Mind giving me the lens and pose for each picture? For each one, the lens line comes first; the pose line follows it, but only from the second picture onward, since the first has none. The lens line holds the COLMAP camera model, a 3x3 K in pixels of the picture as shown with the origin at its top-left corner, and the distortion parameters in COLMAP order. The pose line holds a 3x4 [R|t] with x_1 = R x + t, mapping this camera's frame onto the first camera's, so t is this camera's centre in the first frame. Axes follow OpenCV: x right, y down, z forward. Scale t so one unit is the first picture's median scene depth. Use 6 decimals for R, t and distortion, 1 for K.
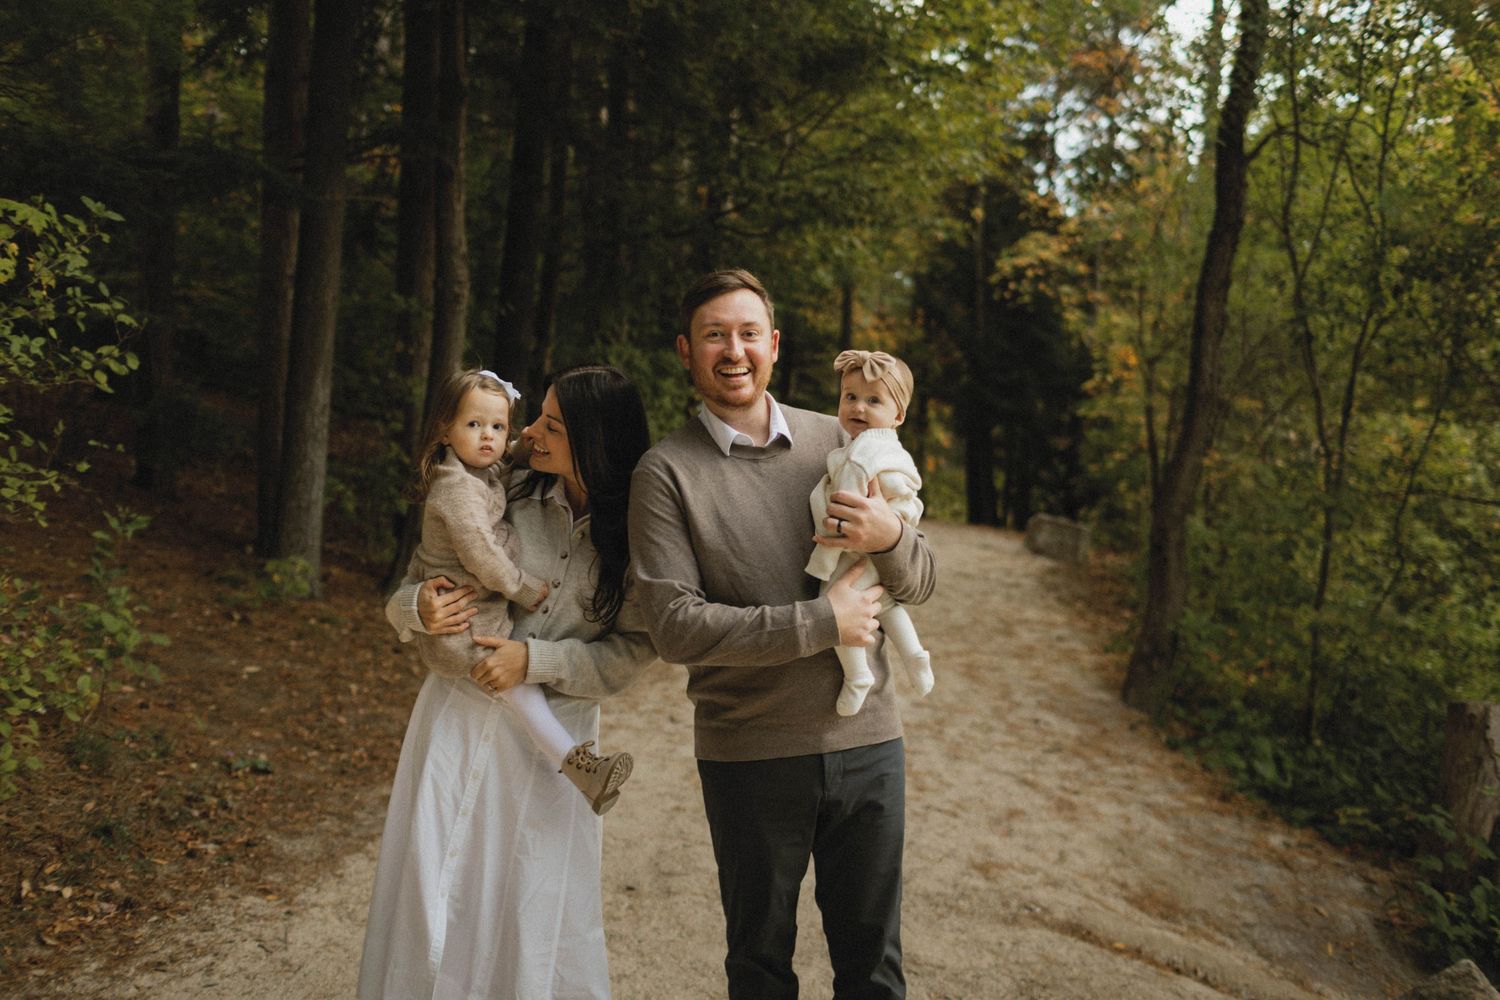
lens RADIAL K [[1438.3, 0, 700.0], [0, 1438.3, 498.4], [0, 0, 1]] dist [0.008516, 0.000000]
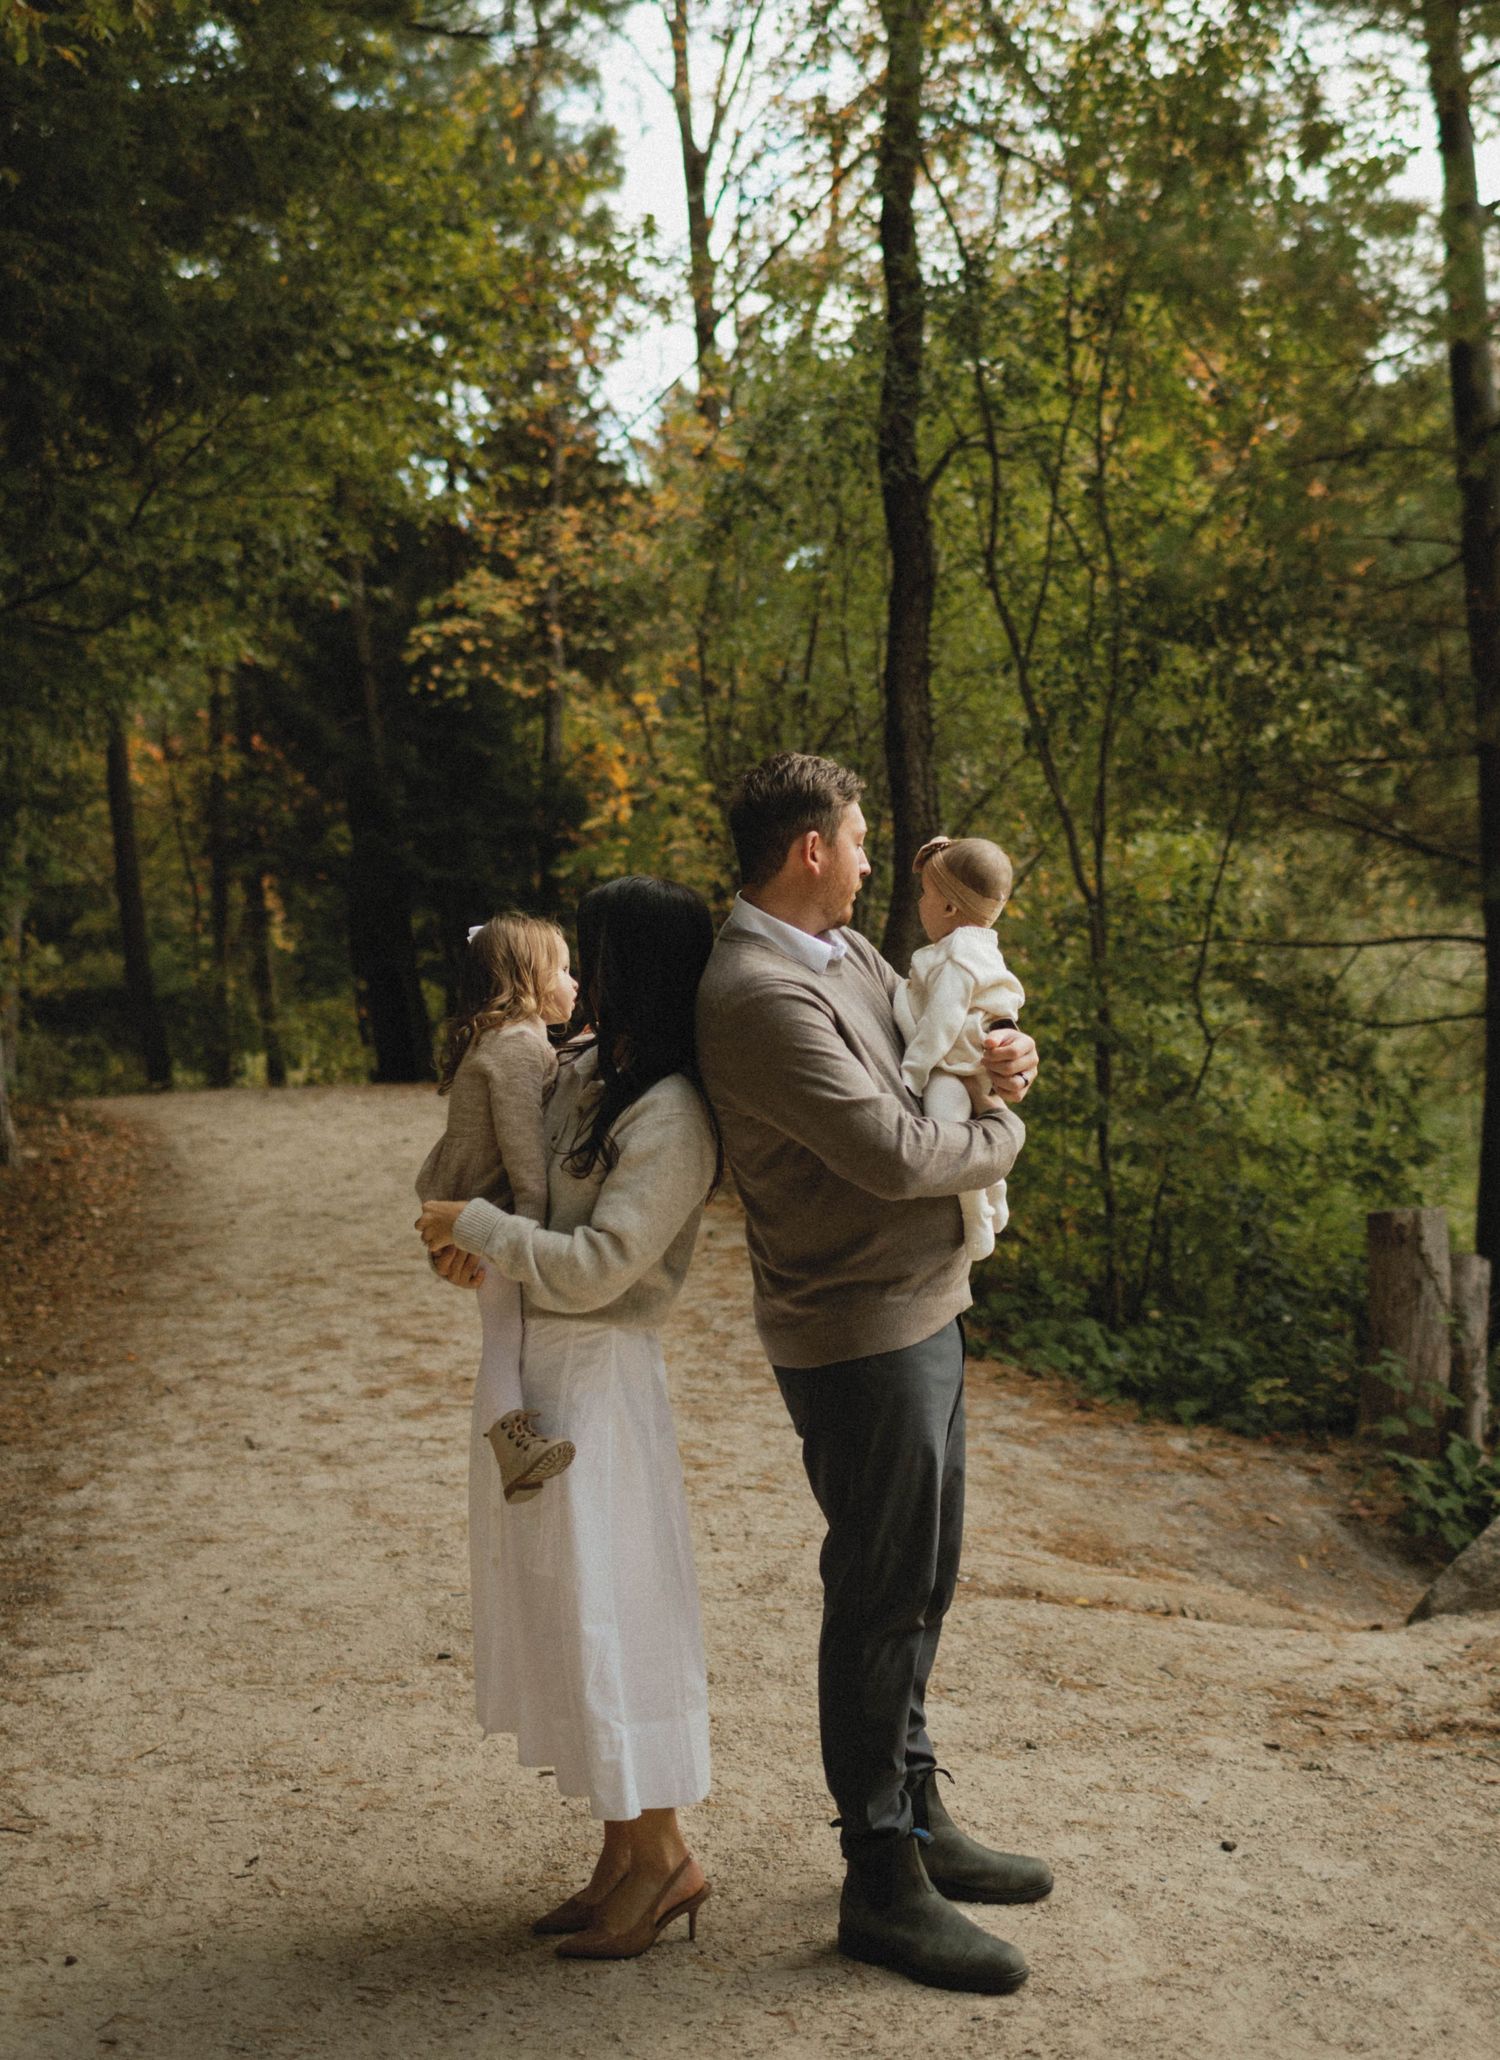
lens RADIAL K [[2648.0, 0, 803.2], [0, 2648.0, 851.7], [0, 0, 1]] dist [0.040902, 0.000000]
pose [[0.917813, -0.090408, 0.386582, -0.231866], [0.118473, 0.991730, -0.049346, -0.010566], [-0.378924, 0.091090, 0.920934, -0.154767]]
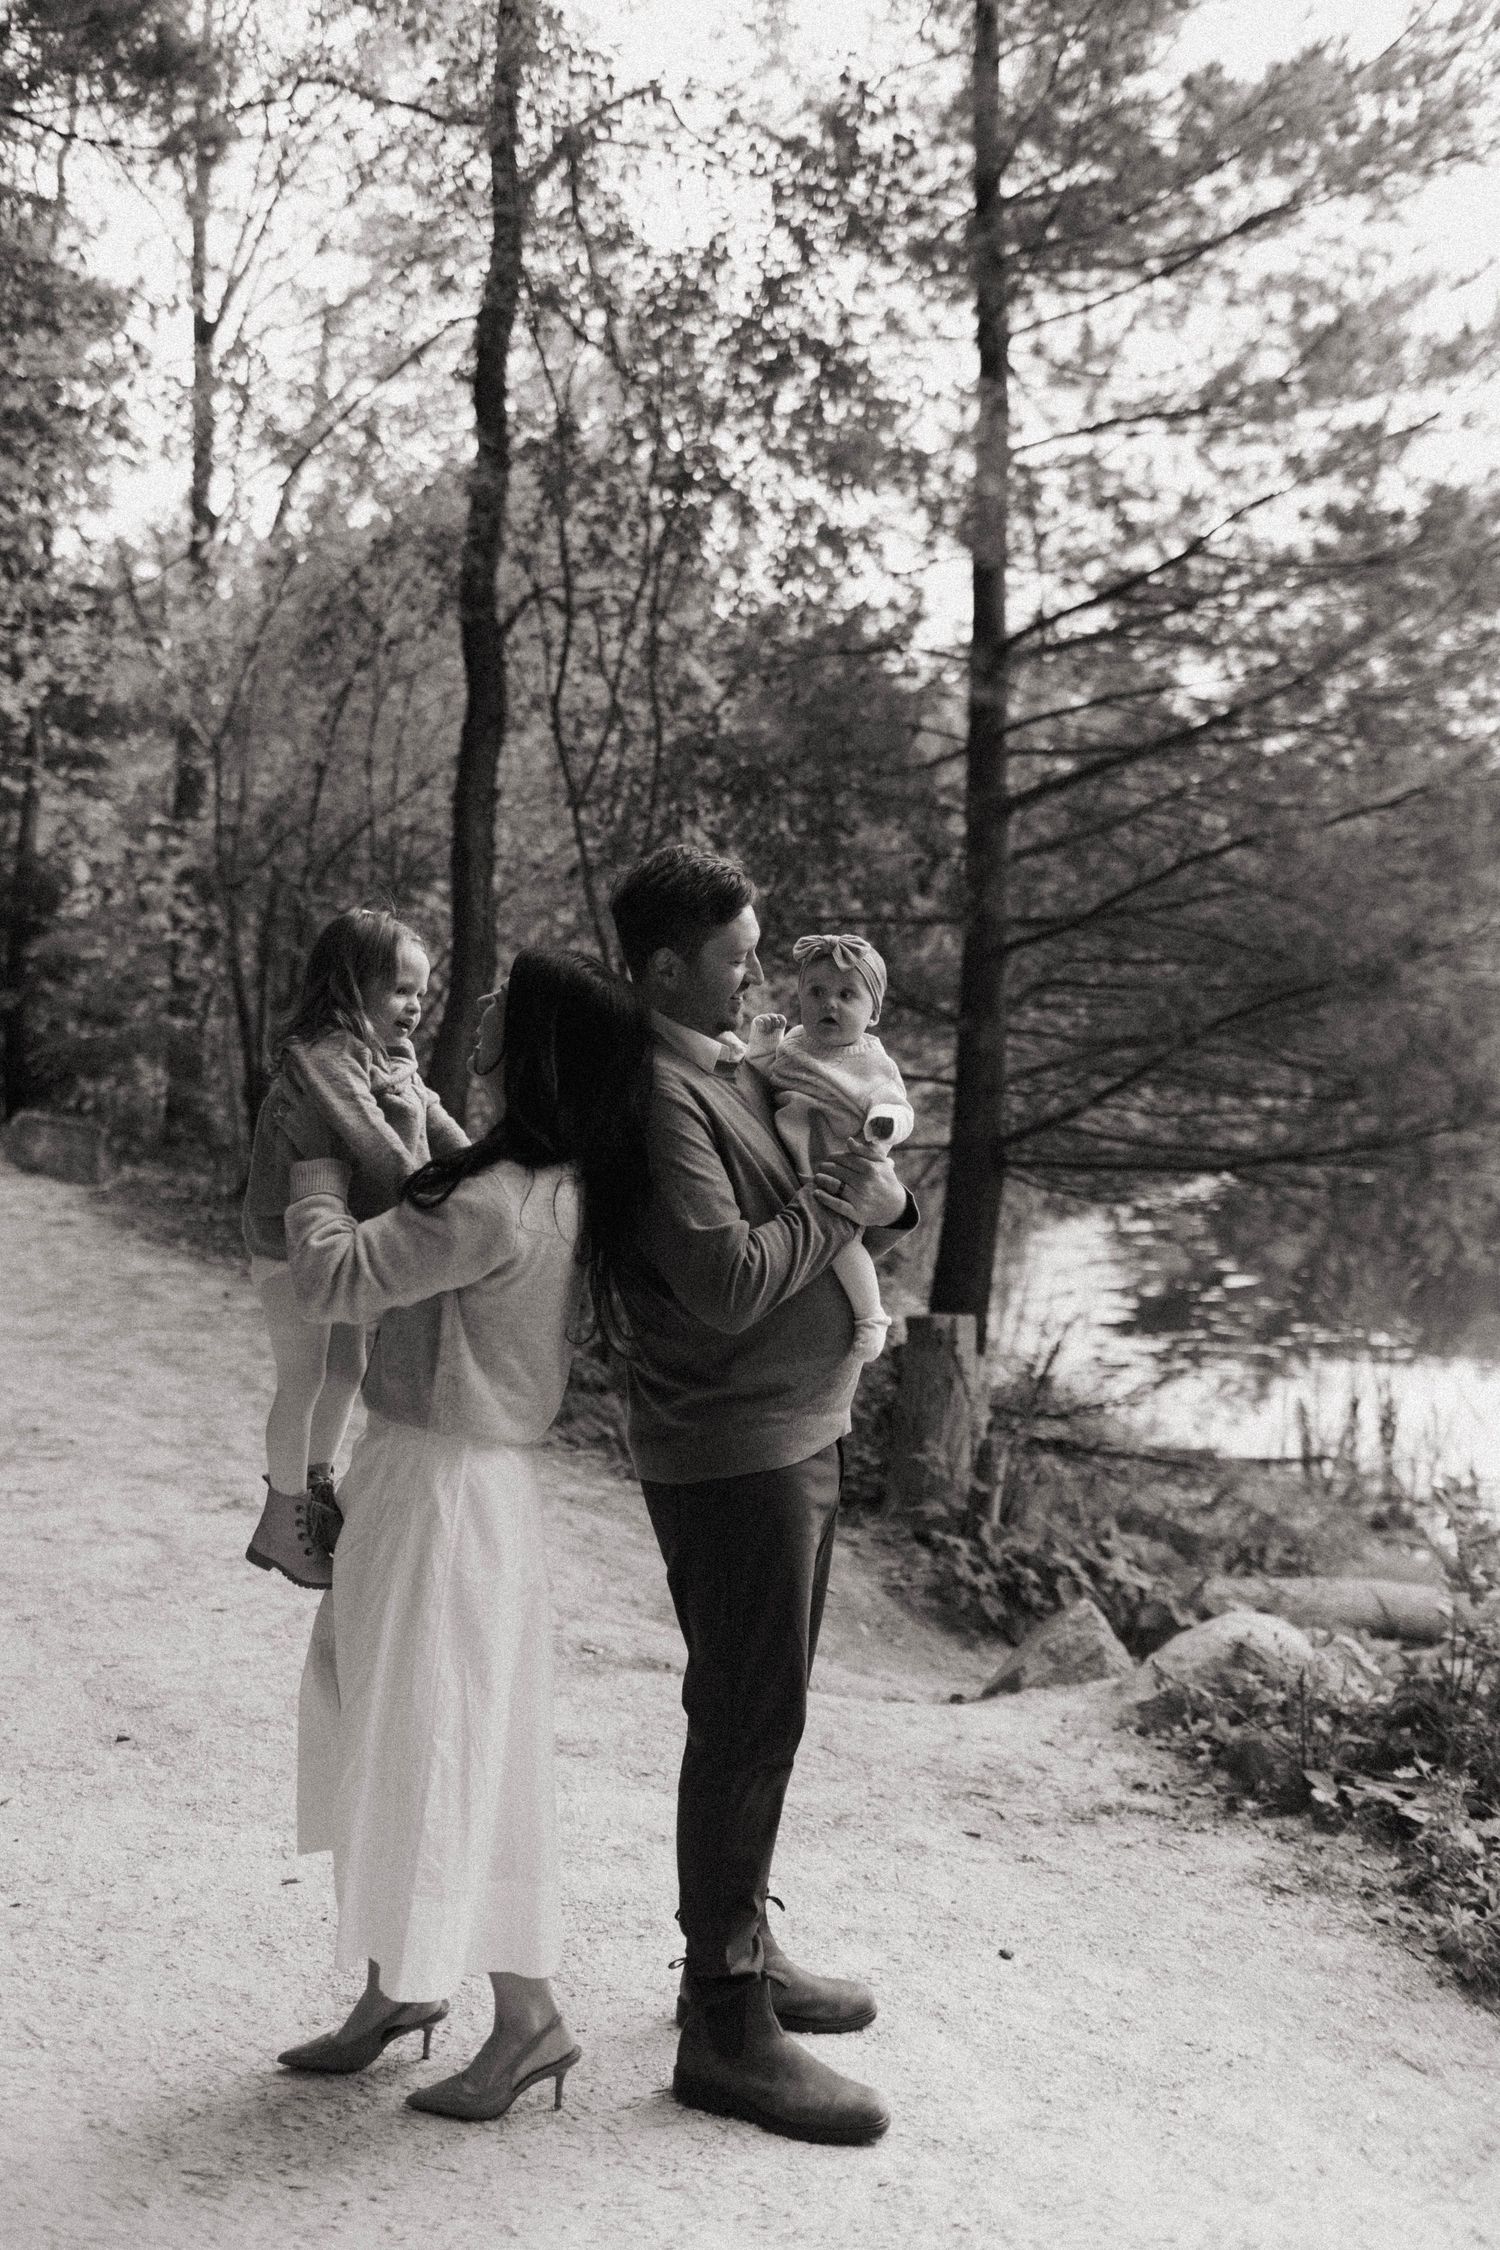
lens RADIAL K [[2157.5, 0, 766.8], [0, 2157.5, 1122.3], [0, 0, 1]] dist [0.008516, 0.000000]
pose [[0.789787, -0.049183, 0.611406, -0.274591], [0.035842, 0.998777, 0.034044, -0.017713], [-0.612333, -0.004973, 0.790584, 0.043725]]
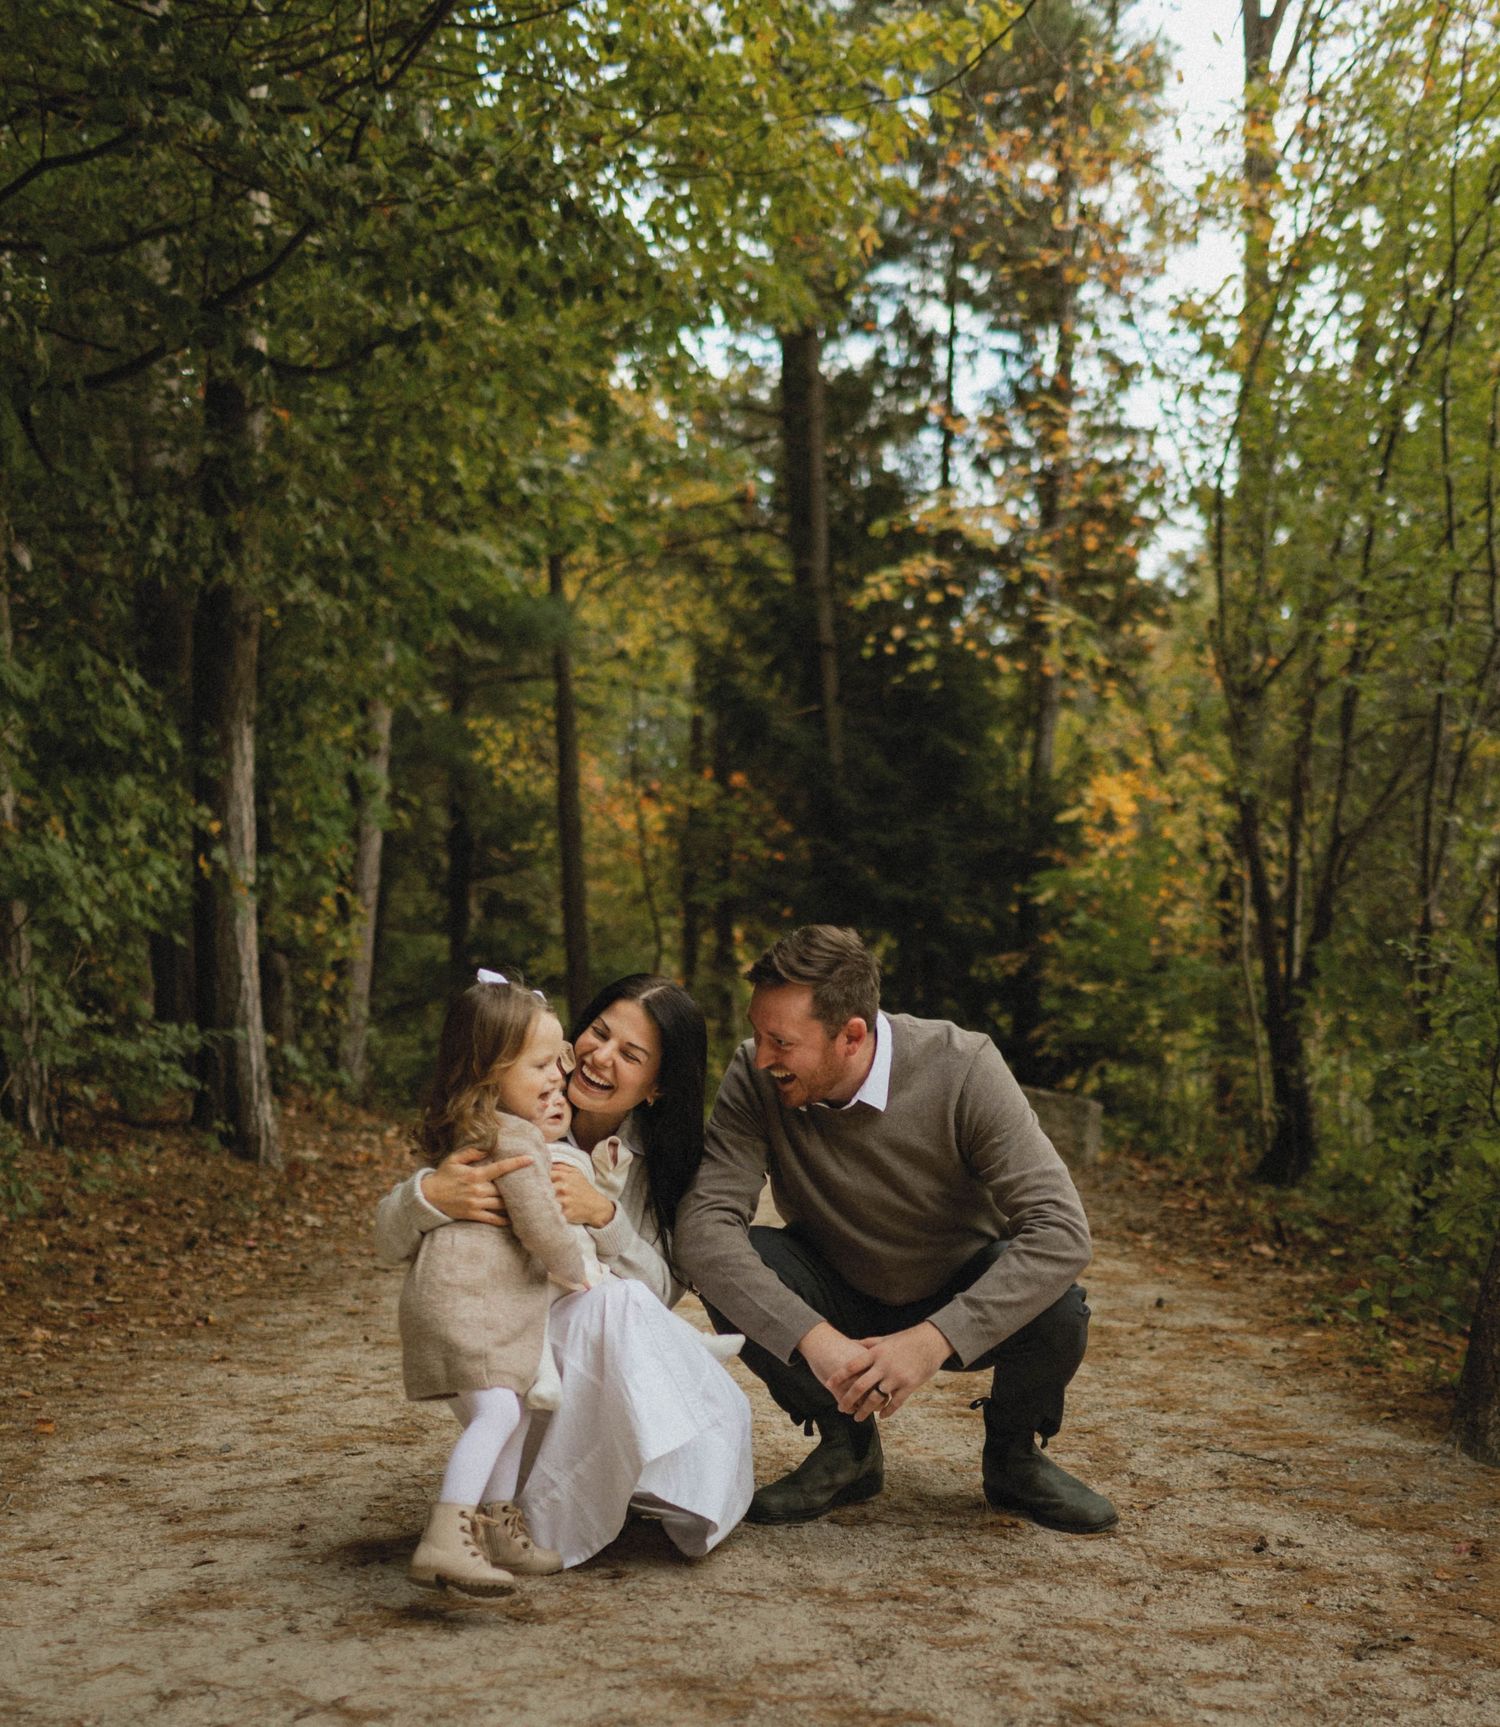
lens RADIAL K [[2441.8, 0, 837.6], [0, 2441.8, 1254.1], [0, 0, 1]] dist [0.008283, 0.000000]
pose [[0.978304, -0.063089, 0.197335, 0.069122], [0.055909, 0.997563, 0.041751, 0.083529], [-0.199488, -0.029812, 0.979447, 0.624389]]
